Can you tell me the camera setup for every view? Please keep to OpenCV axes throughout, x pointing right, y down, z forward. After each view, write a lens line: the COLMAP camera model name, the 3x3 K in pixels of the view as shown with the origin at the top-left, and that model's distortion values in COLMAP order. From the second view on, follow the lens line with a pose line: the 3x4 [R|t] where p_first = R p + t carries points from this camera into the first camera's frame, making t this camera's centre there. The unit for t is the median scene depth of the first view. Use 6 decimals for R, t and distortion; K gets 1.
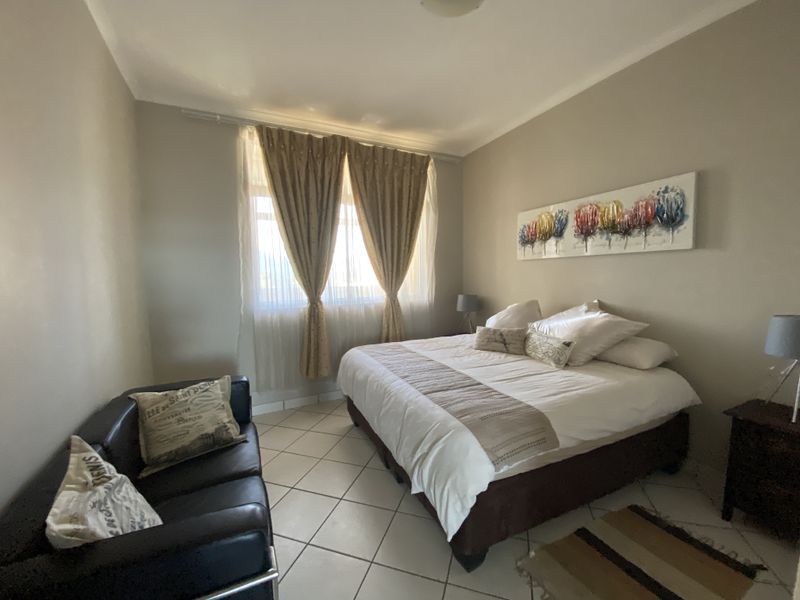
lens RADIAL K [[322.1, 0, 399.5], [0, 322.1, 302.0], [0, 0, 1]] dist [0.000092, -0.000047]
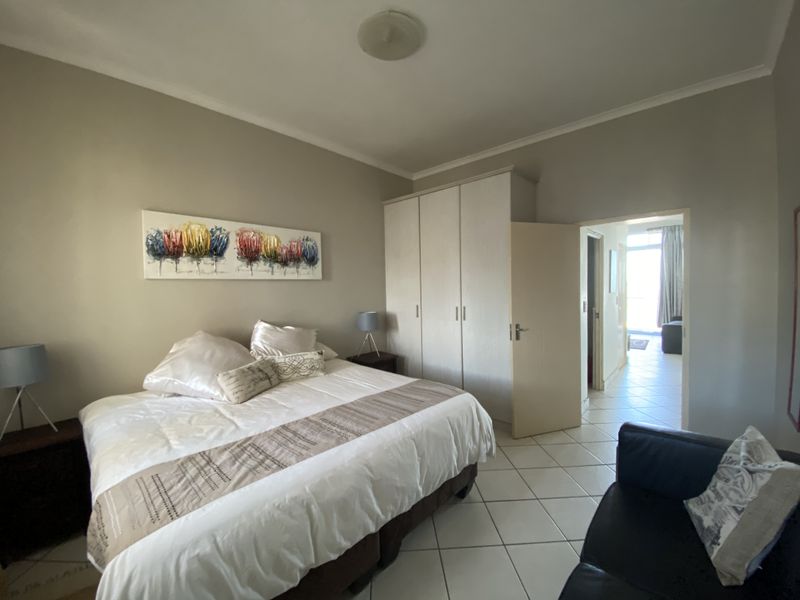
lens RADIAL K [[322.1, 0, 398.7], [0, 322.1, 300.8], [0, 0, 1]] dist [0.000092, -0.000047]
pose [[-0.371525, 0.002969, 0.928418, -0.594970], [0.116568, 0.992231, 0.043474, -0.068662], [-0.921076, 0.124375, -0.368985, 1.012024]]
